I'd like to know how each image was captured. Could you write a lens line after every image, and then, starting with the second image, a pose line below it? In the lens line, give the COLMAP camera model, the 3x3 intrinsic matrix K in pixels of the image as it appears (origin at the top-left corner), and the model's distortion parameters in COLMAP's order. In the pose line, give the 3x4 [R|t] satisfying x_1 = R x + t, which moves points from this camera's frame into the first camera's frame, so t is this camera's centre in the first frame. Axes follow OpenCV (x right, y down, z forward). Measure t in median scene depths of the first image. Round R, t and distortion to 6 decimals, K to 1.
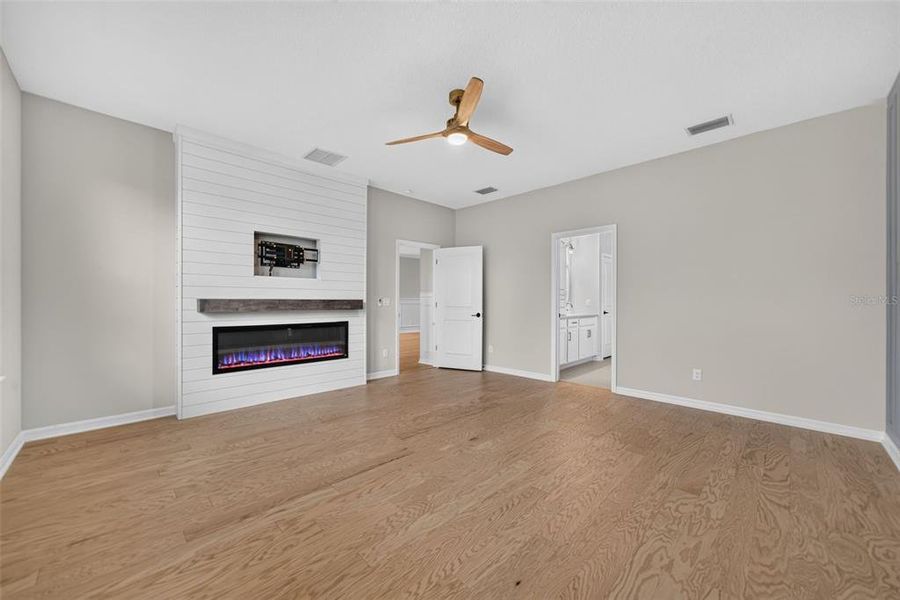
lens RADIAL K [[349.4, 0, 463.4], [0, 349.4, 297.1], [0, 0, 1]] dist [-0.003270, 0.001695]
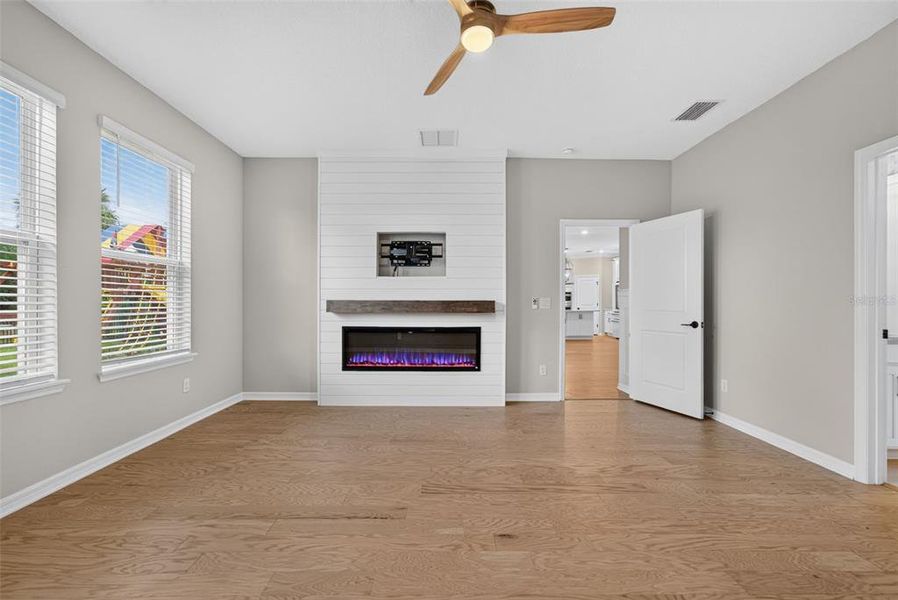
lens RADIAL K [[380.9, 0, 449.2], [0, 380.9, 299.6], [0, 0, 1]] dist [-0.011291, 0.004987]
pose [[0.696268, -0.007335, -0.717745, 0.301939], [0.008167, 0.999964, -0.002297, 0.007959], [0.717736, -0.004263, 0.696303, 0.351744]]
